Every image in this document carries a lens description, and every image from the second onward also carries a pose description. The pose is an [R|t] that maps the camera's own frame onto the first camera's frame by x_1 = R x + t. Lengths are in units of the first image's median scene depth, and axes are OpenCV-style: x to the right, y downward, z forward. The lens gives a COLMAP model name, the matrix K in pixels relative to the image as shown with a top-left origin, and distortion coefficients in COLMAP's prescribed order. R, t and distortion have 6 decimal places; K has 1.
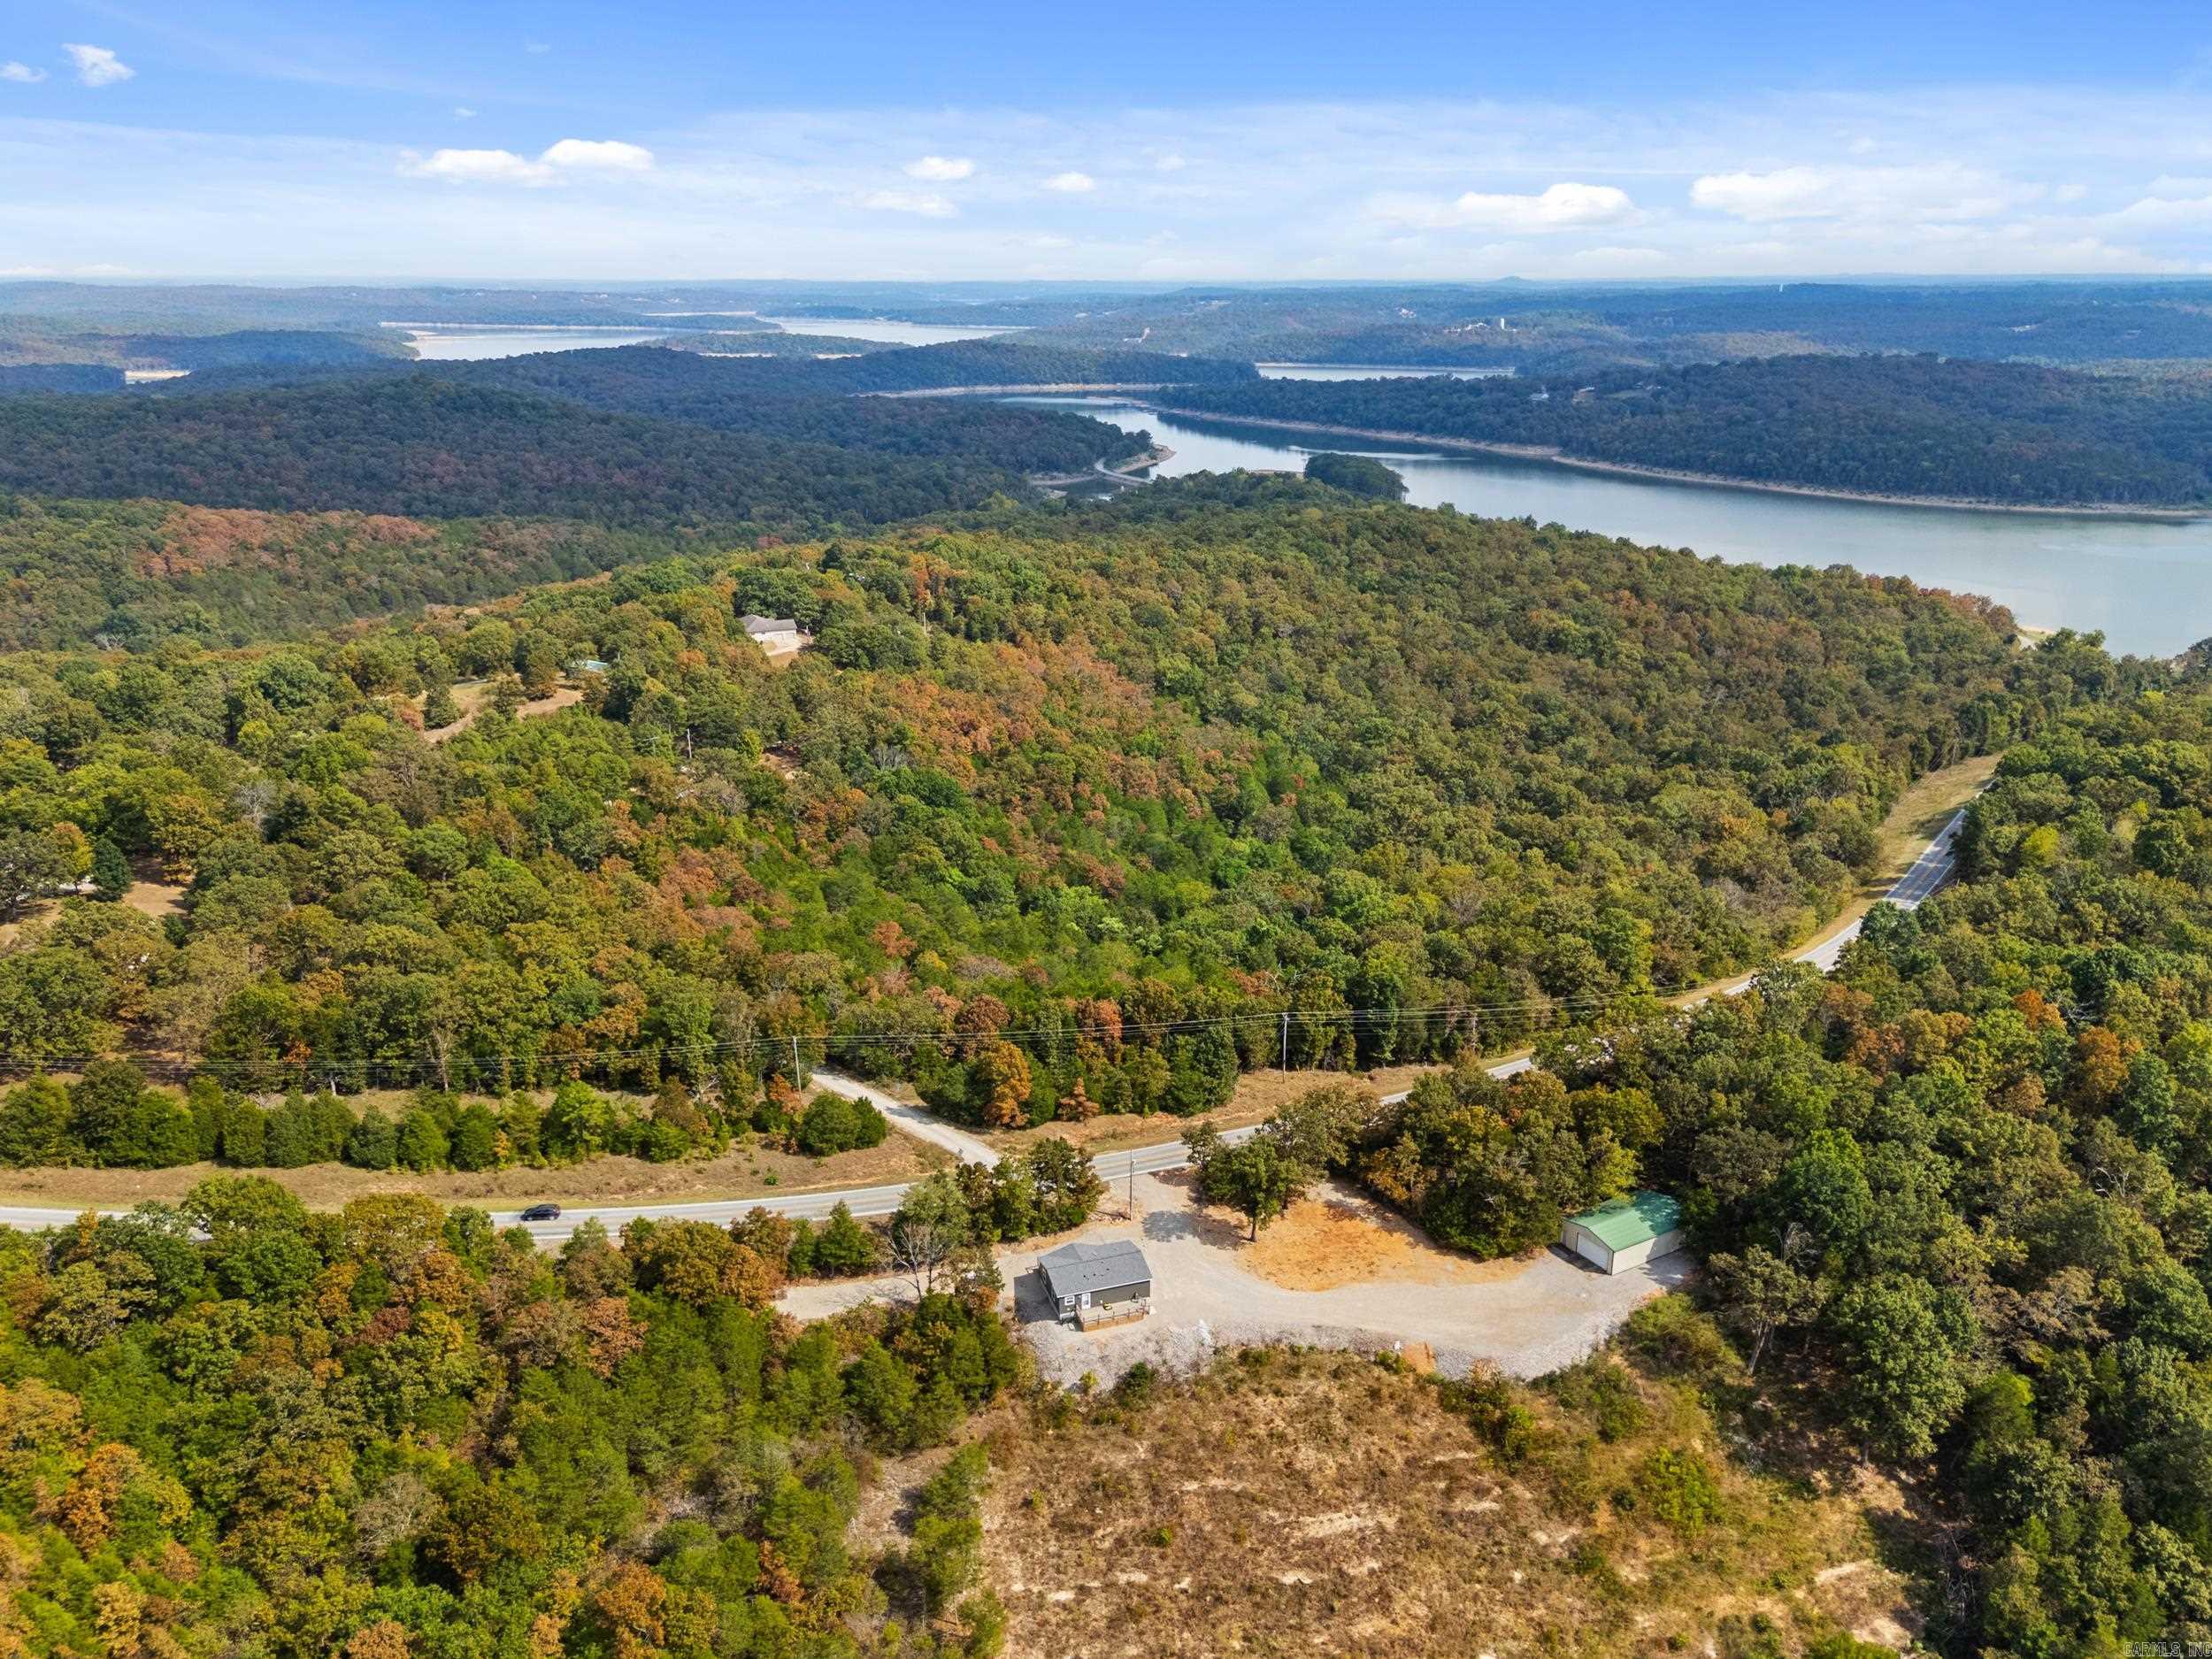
lens RADIAL K [[1701.3, 0, 1146.5], [0, 1701.3, 882.7], [0, 0, 1]] dist [0.060610, 0.042139]
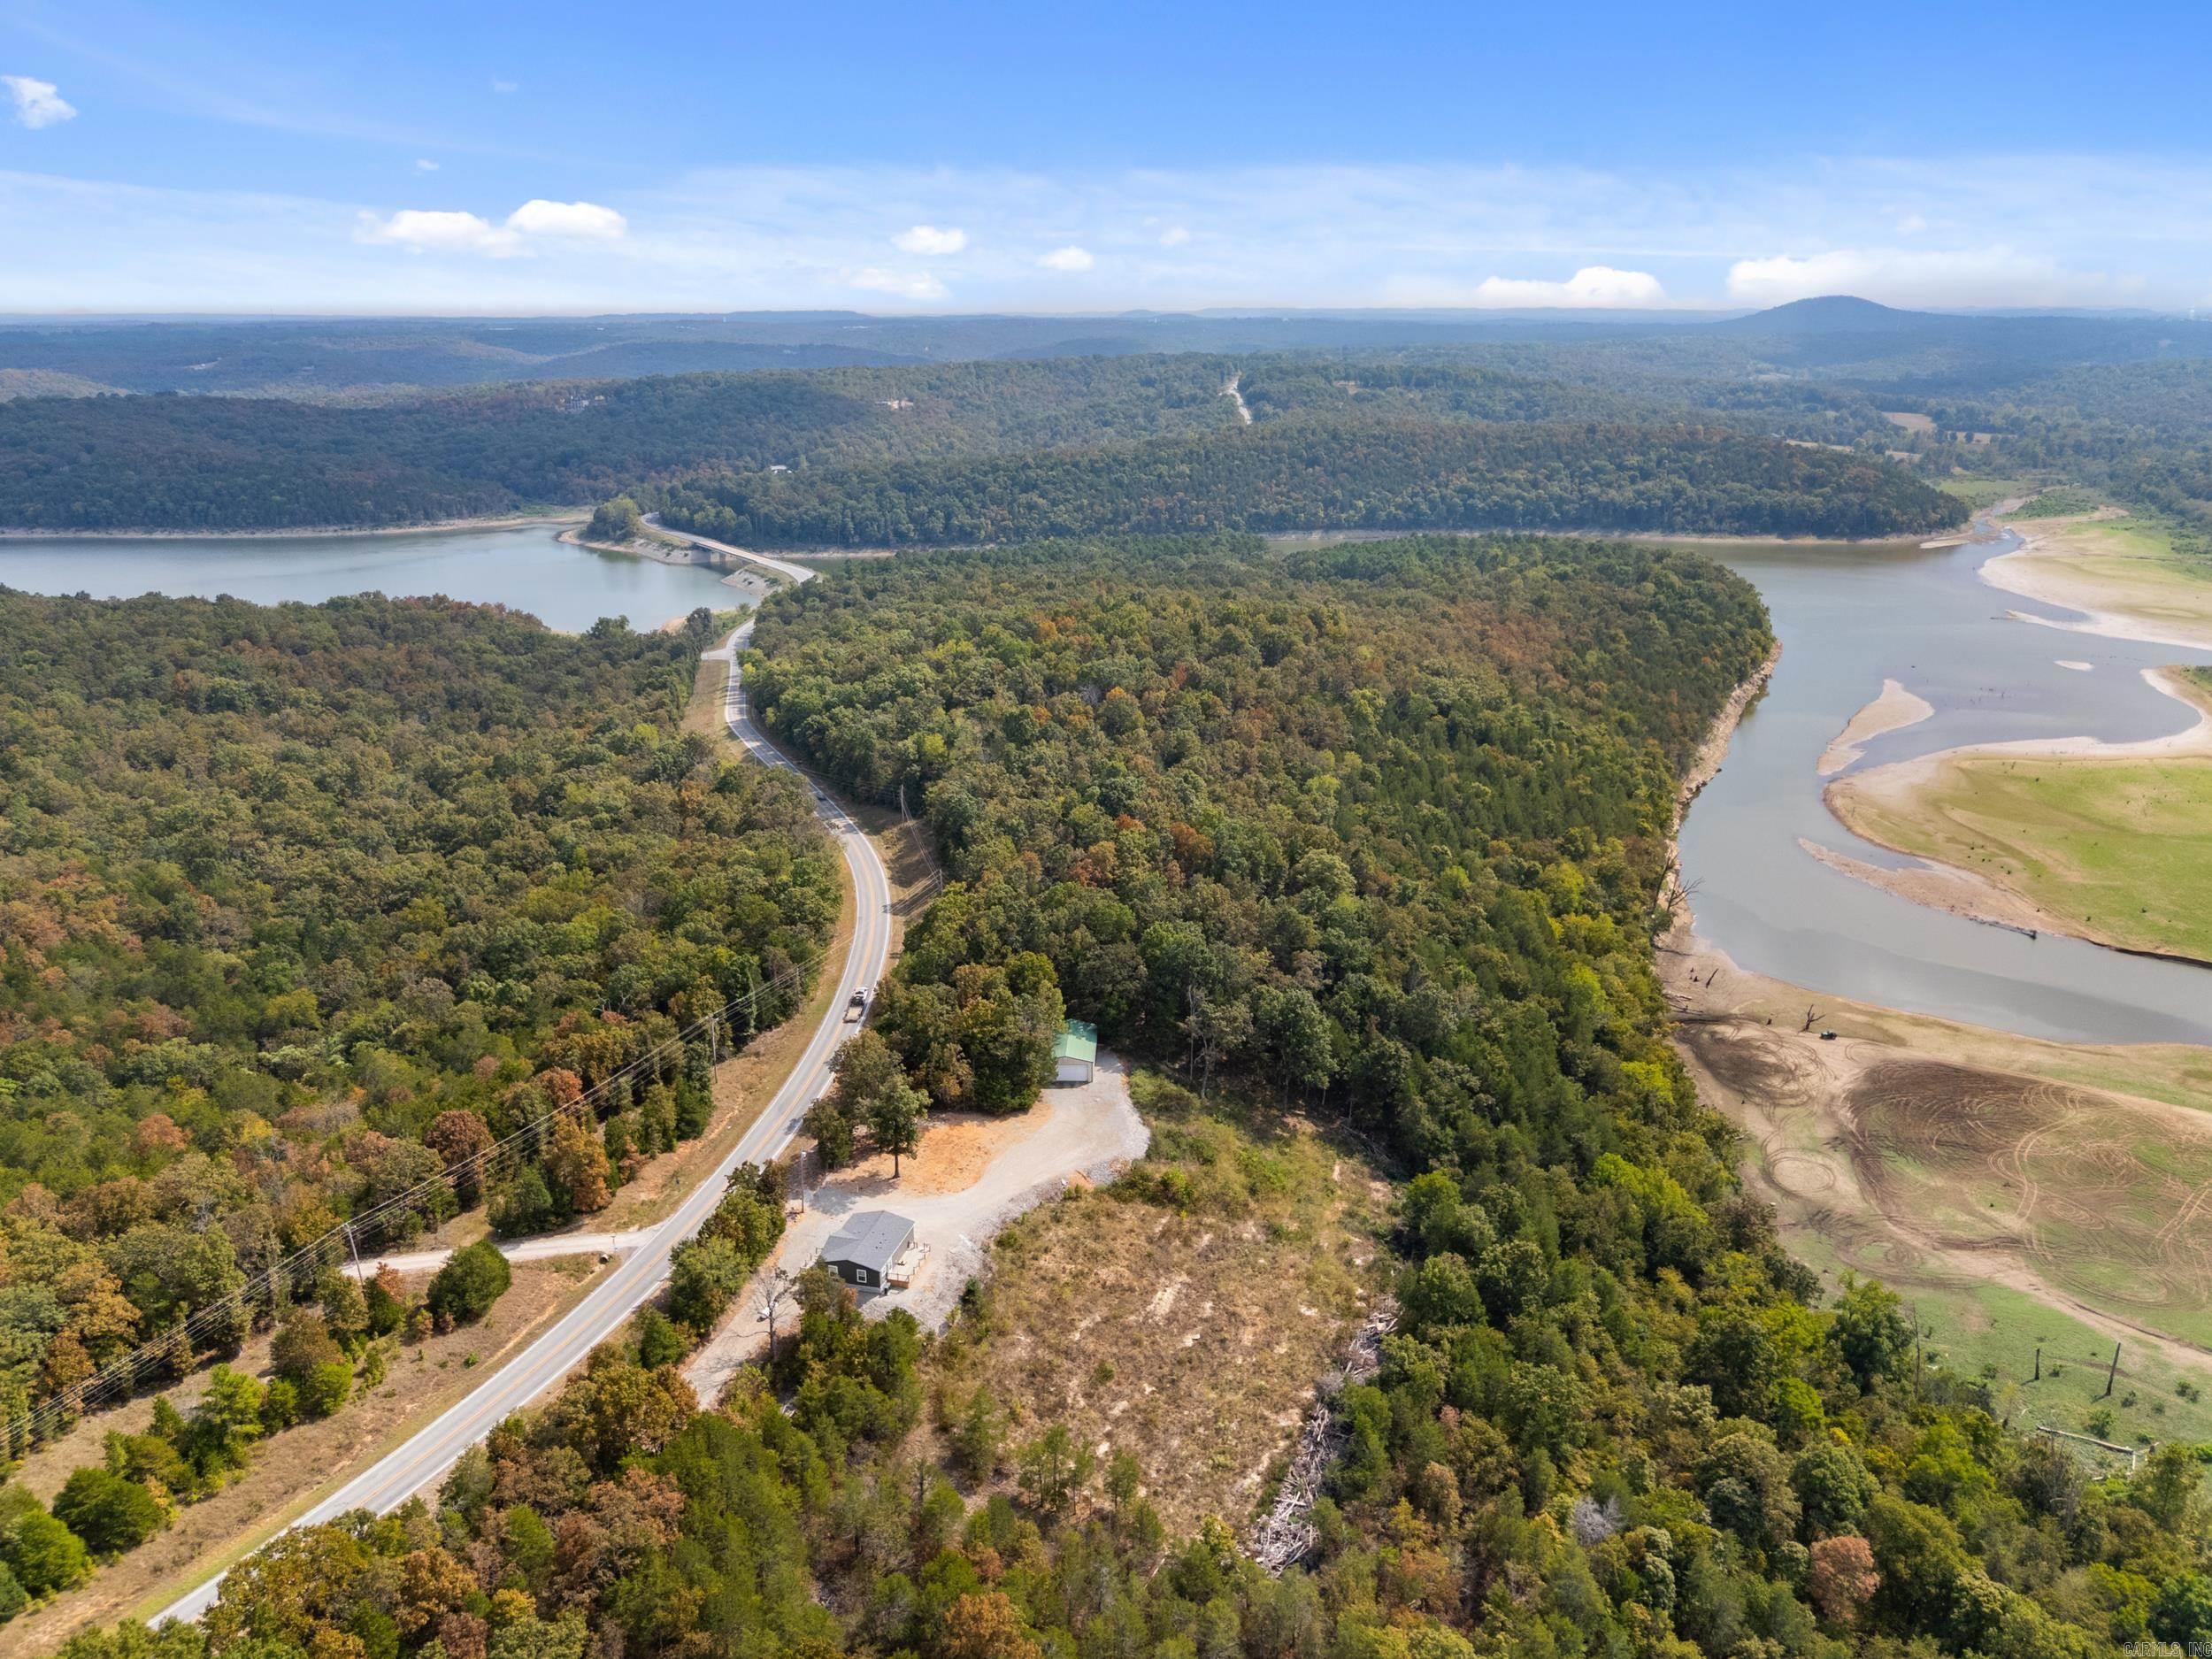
lens RADIAL K [[1668.1, 0, 1095.1], [0, 1668.1, 842.8], [0, 0, 1]] dist [0.073151, -0.064551]
pose [[0.562066, -0.262547, 0.784316, -0.734789], [0.290551, 0.950520, 0.109964, -0.088997], [-0.774378, 0.166077, 0.610538, 0.212312]]
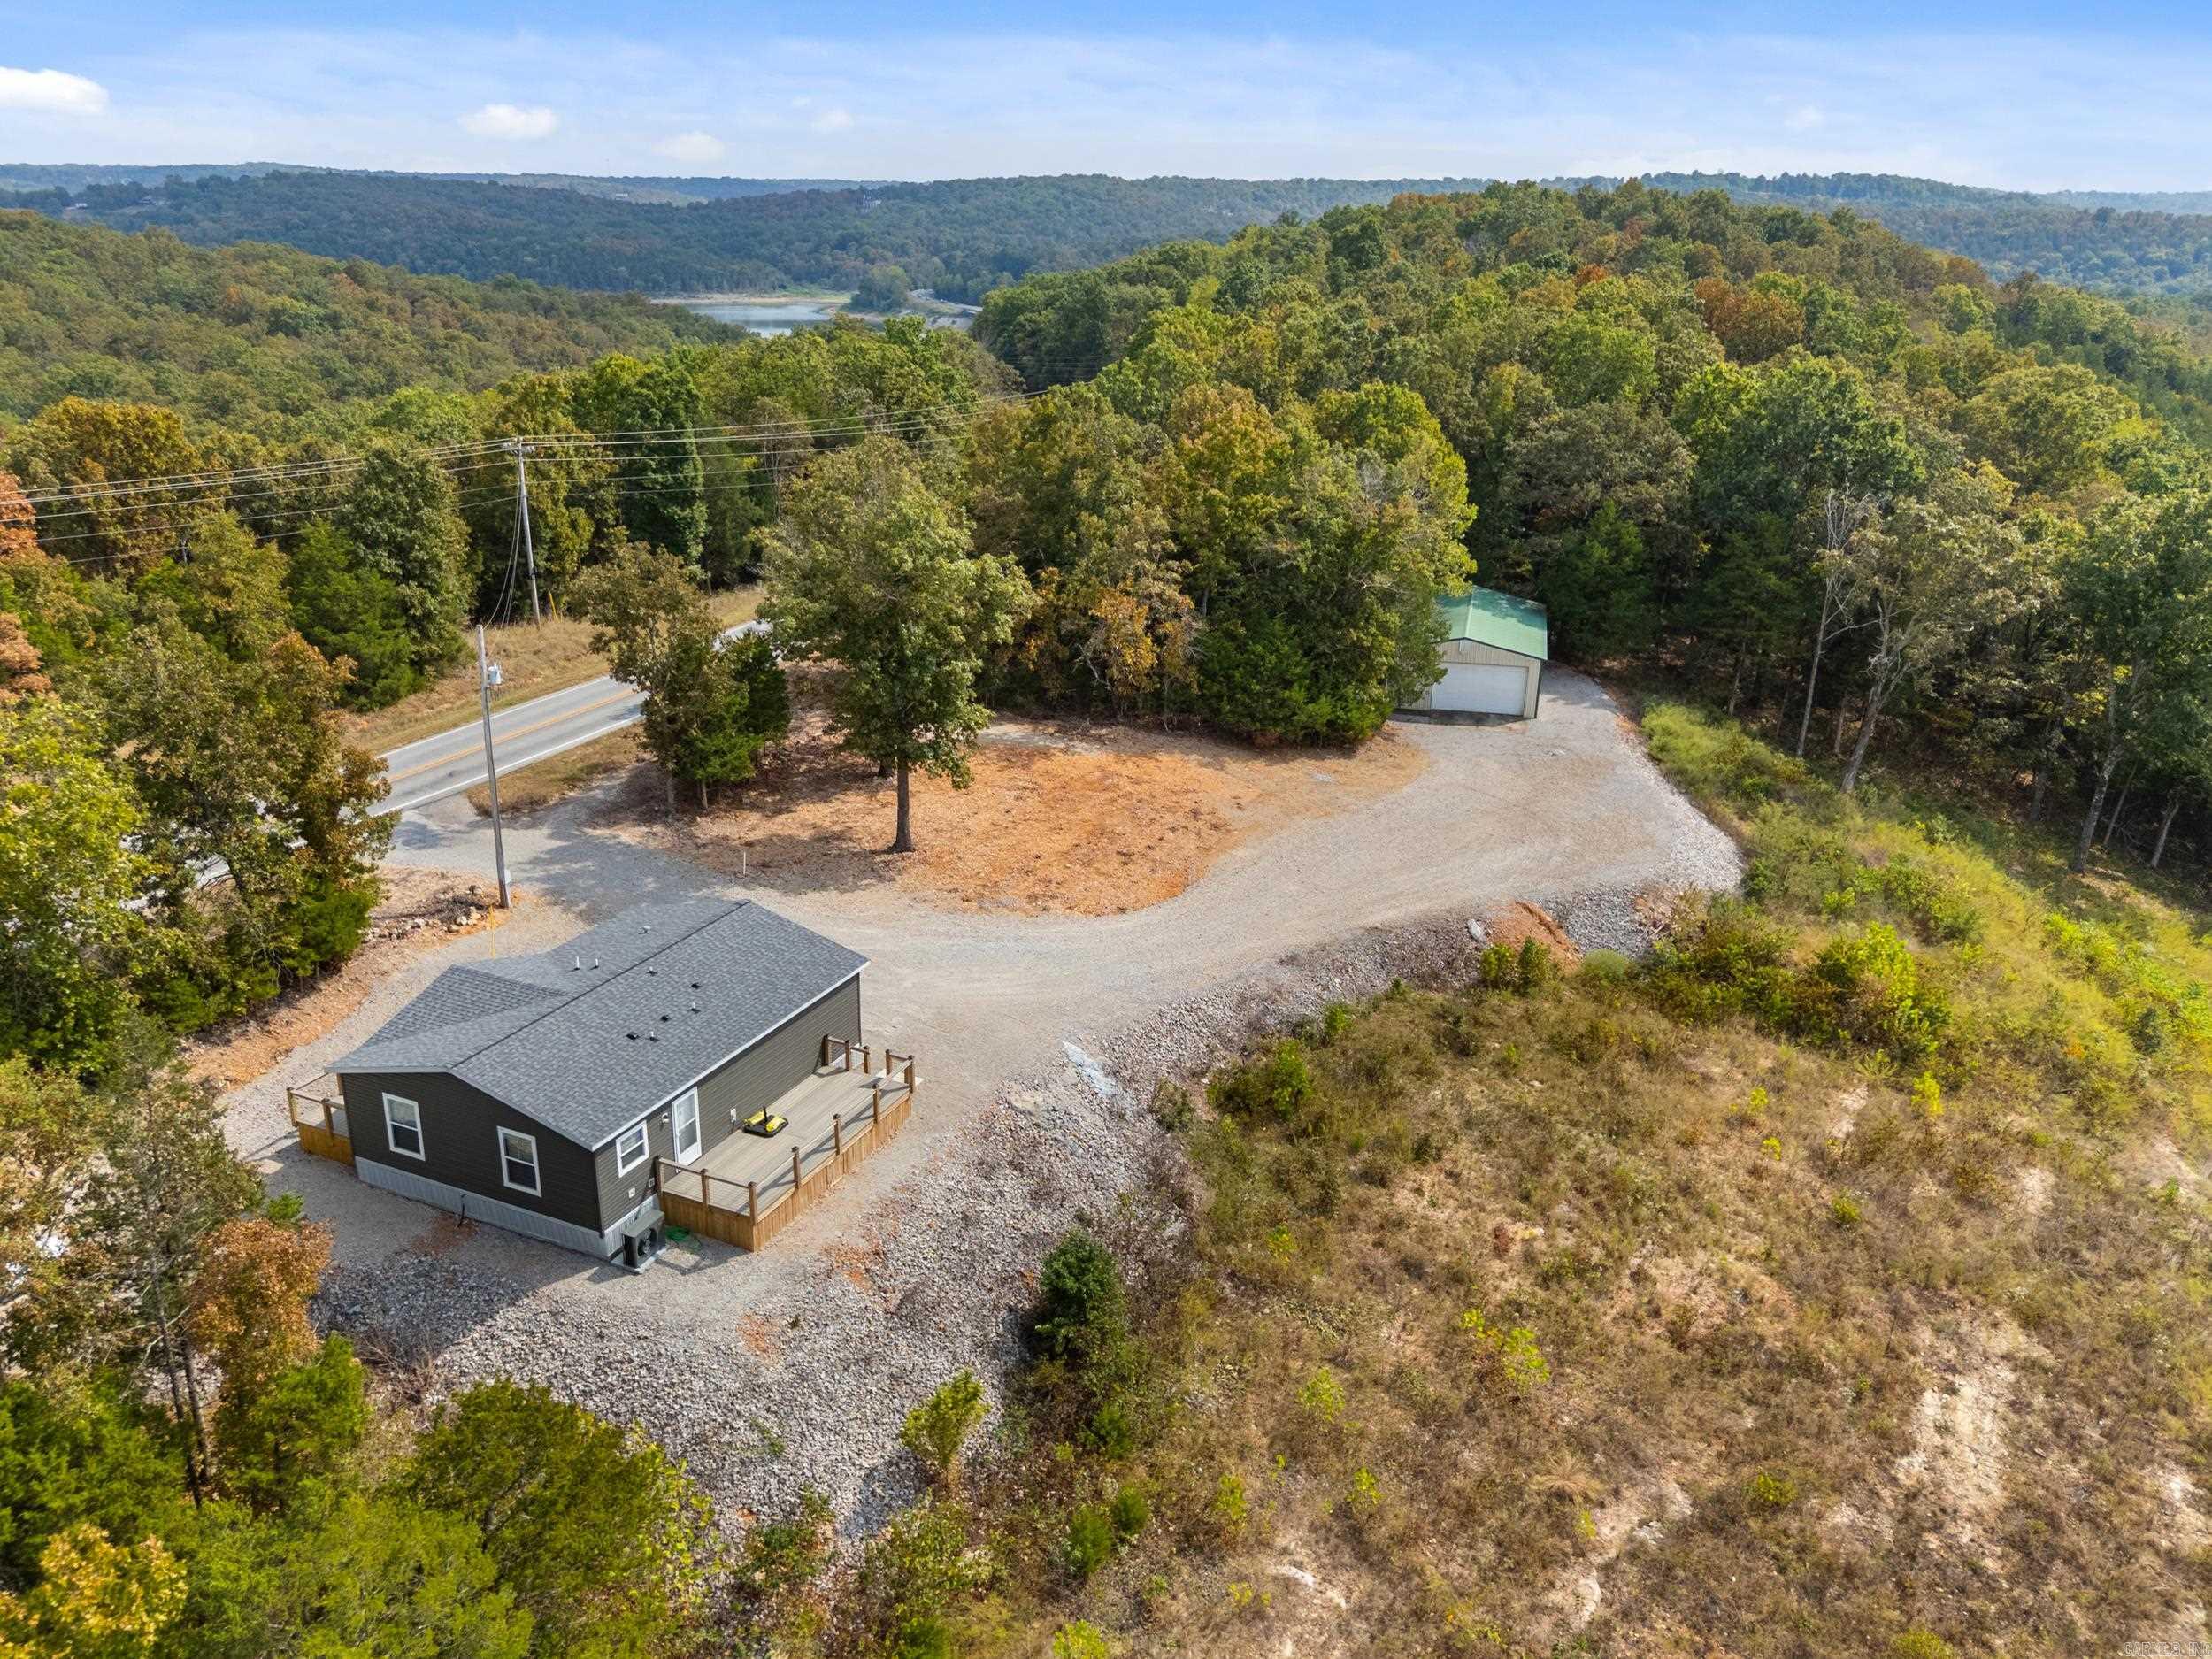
lens RADIAL K [[1668.1, 0, 1095.1], [0, 1668.1, 842.8], [0, 0, 1]] dist [0.073151, -0.064551]
pose [[0.705192, -0.246543, 0.664771, -0.136163], [0.234980, 0.965875, 0.108945, 0.200964], [-0.668946, 0.079381, 0.739060, 0.813208]]
